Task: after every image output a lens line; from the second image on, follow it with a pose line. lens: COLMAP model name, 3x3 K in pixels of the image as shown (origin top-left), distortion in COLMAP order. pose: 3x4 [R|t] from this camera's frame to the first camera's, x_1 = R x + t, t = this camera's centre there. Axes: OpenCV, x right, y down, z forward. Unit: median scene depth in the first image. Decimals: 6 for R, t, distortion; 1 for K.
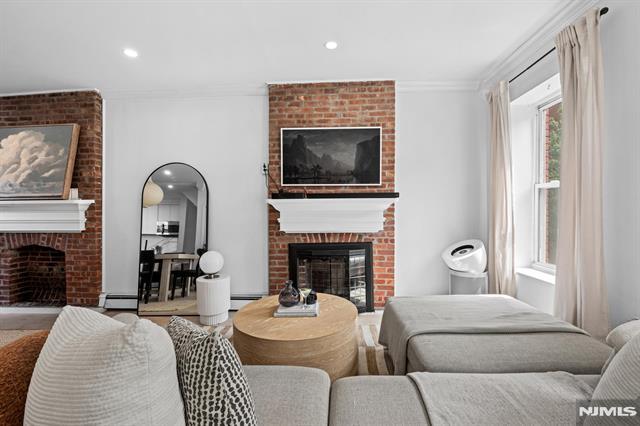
lens RADIAL K [[259.9, 0, 317.0], [0, 259.9, 214.3], [0, 0, 1]] dist [-0.009818, -0.000353]
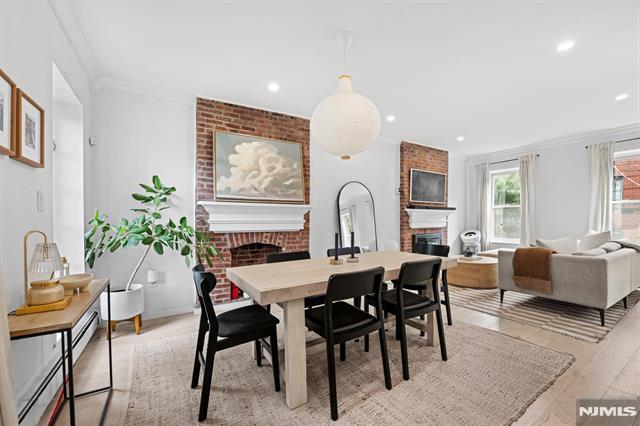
lens RADIAL K [[259.9, 0, 319.5], [0, 259.9, 224.6], [0, 0, 1]] dist [-0.009818, -0.000353]
pose [[0.829021, -0.004673, 0.559198, -1.601592], [0.003300, 0.999989, 0.003465, 0.037670], [-0.559207, -0.001027, 0.829027, -0.100422]]
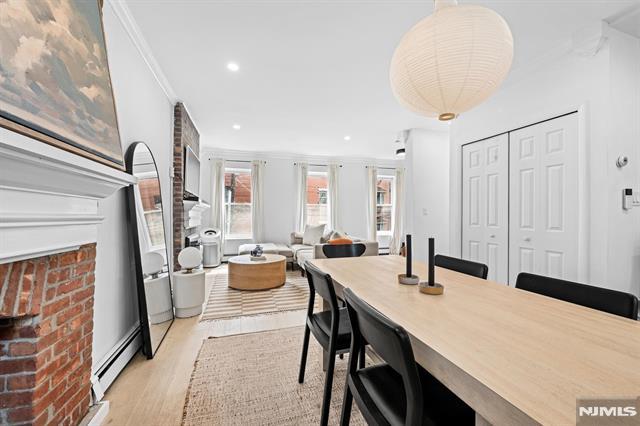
lens RADIAL K [[259.9, 0, 320.6], [0, 259.9, 213.2], [0, 0, 1]] dist [-0.009818, -0.000353]
pose [[-0.336281, 0.020540, 0.941538, -1.493470], [0.015245, 0.999750, -0.016364, 0.027438], [-0.941638, 0.008851, -0.336510, 0.807209]]
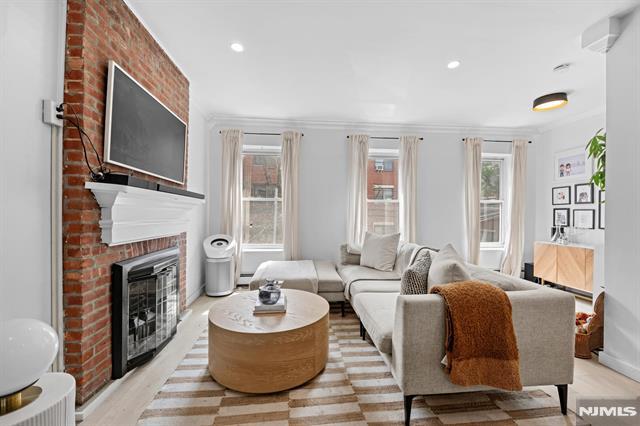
lens RADIAL K [[259.9, 0, 320.6], [0, 259.9, 214.6], [0, 0, 1]] dist [-0.009818, -0.000353]
pose [[-0.141003, 0.015230, 0.989892, -0.737623], [0.005546, 0.999878, -0.014594, 0.013568], [-0.989994, 0.003432, -0.141071, 0.620446]]
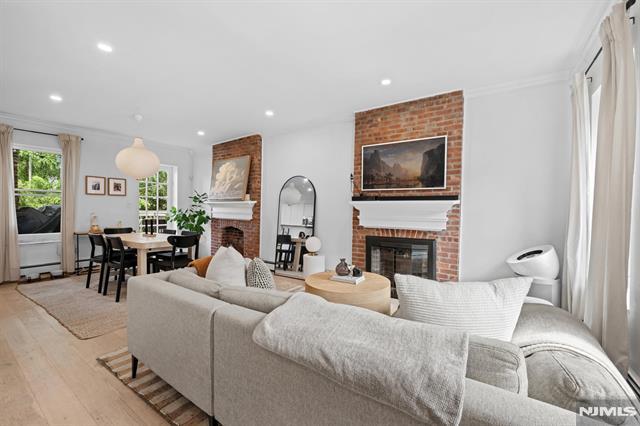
lens RADIAL K [[259.9, 0, 321.2], [0, 259.9, 214.1], [0, 0, 1]] dist [-0.009818, -0.000353]
pose [[0.853693, 0.028942, -0.519971, 0.362208], [-0.025446, 0.999580, 0.013861, -0.005981], [0.520154, 0.001399, 0.854071, -0.205157]]
